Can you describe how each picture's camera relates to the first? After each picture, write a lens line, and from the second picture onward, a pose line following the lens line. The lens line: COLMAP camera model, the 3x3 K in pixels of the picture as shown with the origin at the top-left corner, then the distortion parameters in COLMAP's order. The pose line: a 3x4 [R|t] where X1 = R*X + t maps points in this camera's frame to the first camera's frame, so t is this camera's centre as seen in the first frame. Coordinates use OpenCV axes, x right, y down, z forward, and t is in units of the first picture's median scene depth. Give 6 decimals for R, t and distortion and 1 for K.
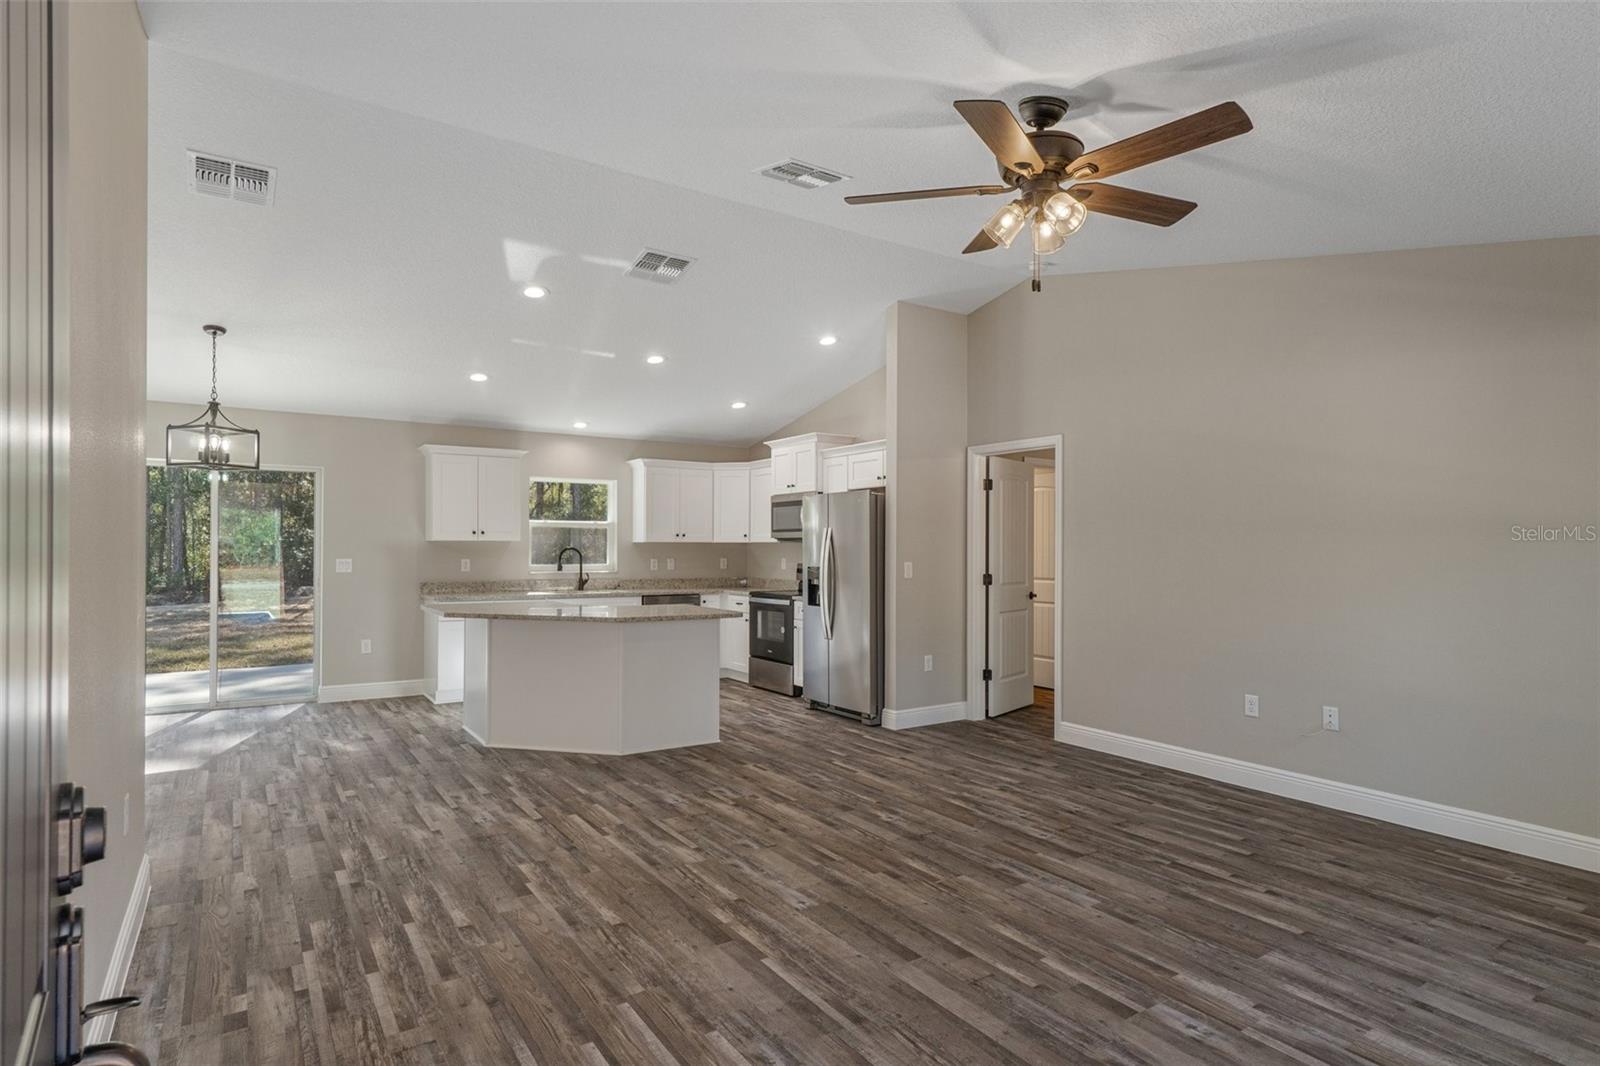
lens RADIAL K [[846.3, 0, 794.4], [0, 846.3, 553.0], [0, 0, 1]] dist [0.009000, -0.001631]
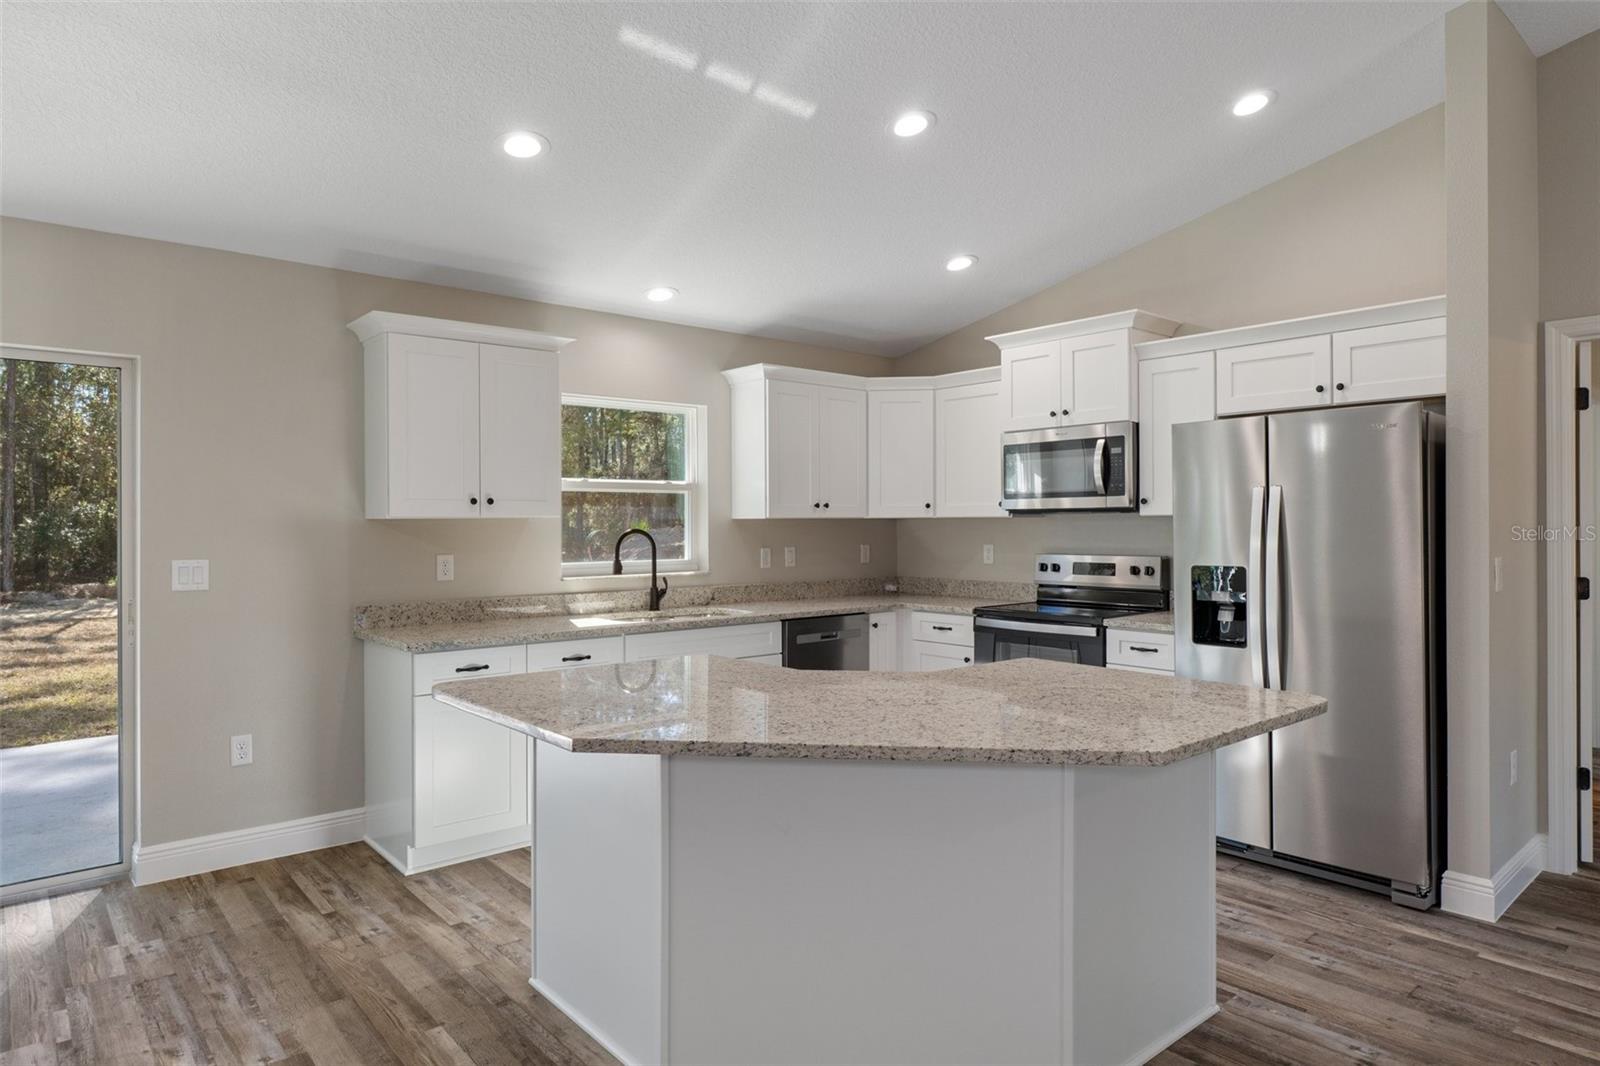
lens RADIAL K [[947.2, 0, 792.5], [0, 947.2, 526.1], [0, 0, 1]] dist [-0.004198, 0.002425]
pose [[0.992279, -0.008425, 0.123740, -0.428608], [0.008659, 0.999962, -0.001357, -0.012177], [-0.123724, 0.002418, 0.992314, 0.717617]]
